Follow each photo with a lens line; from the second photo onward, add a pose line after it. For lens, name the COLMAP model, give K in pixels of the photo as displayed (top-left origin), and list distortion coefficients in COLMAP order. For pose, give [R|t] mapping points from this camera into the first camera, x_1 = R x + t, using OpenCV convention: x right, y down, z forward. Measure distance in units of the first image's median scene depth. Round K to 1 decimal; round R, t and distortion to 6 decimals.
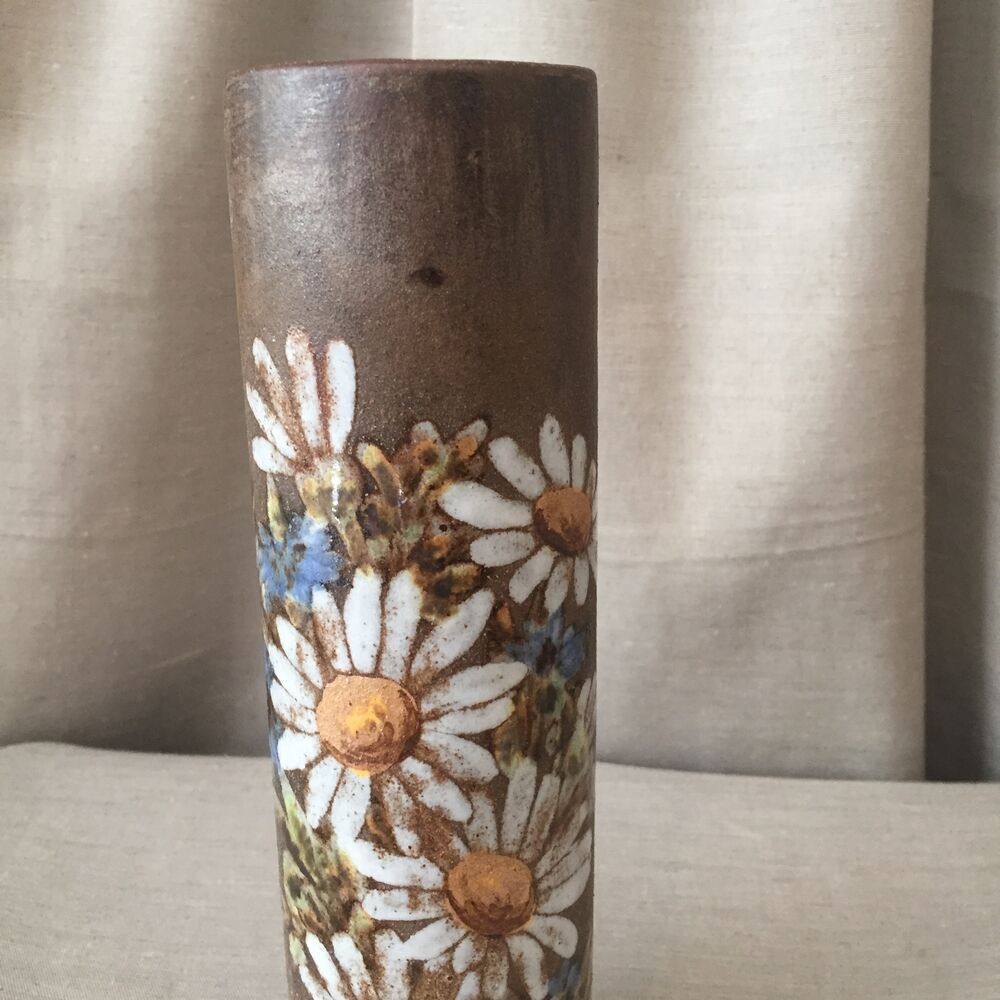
lens RADIAL K [[1165.9, 0, 492.8], [0, 1165.9, 507.3], [0, 0, 1]] dist [0.082589, -0.096533]
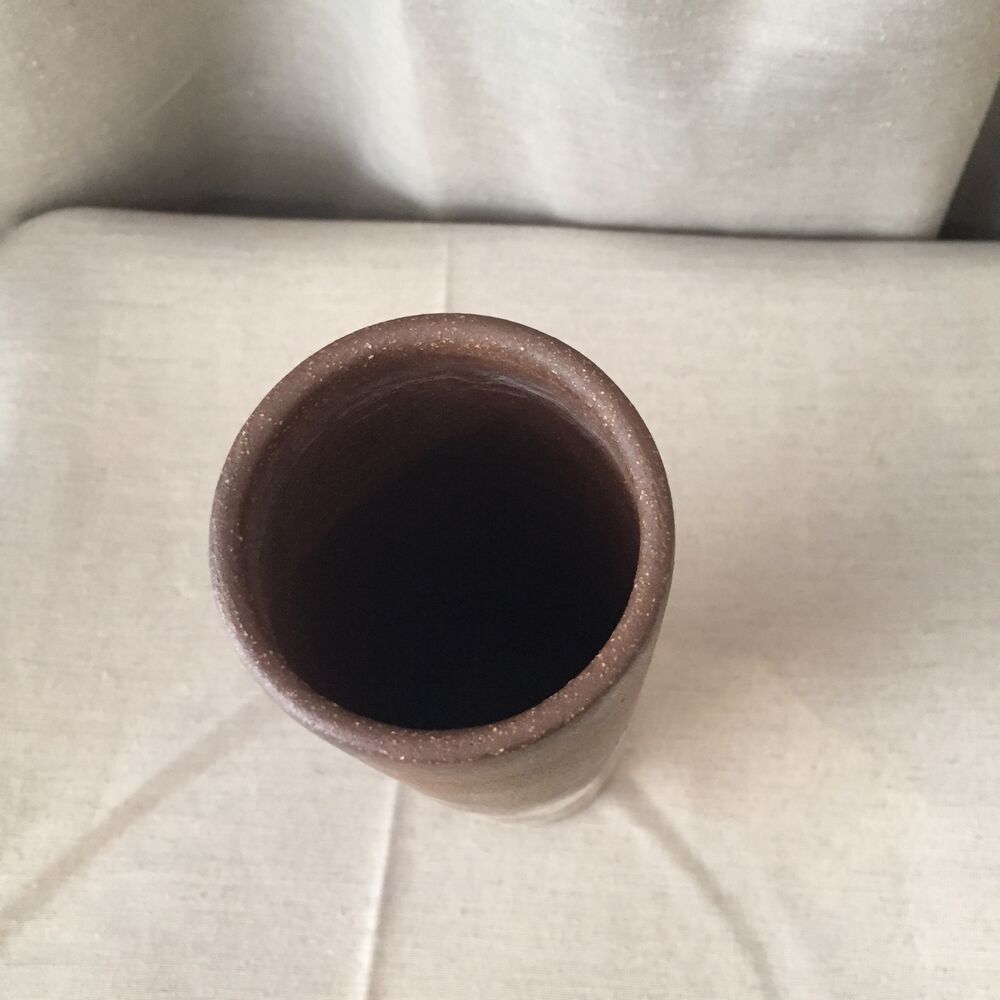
lens RADIAL K [[1165.9, 0, 492.8], [0, 1165.9, 507.3], [0, 0, 1]] dist [0.082589, -0.096533]
pose [[0.998269, -0.038900, -0.044106, 0.017430], [0.058199, 0.545694, 0.835961, -0.553695], [-0.008451, -0.837081, 0.547013, 0.271676]]
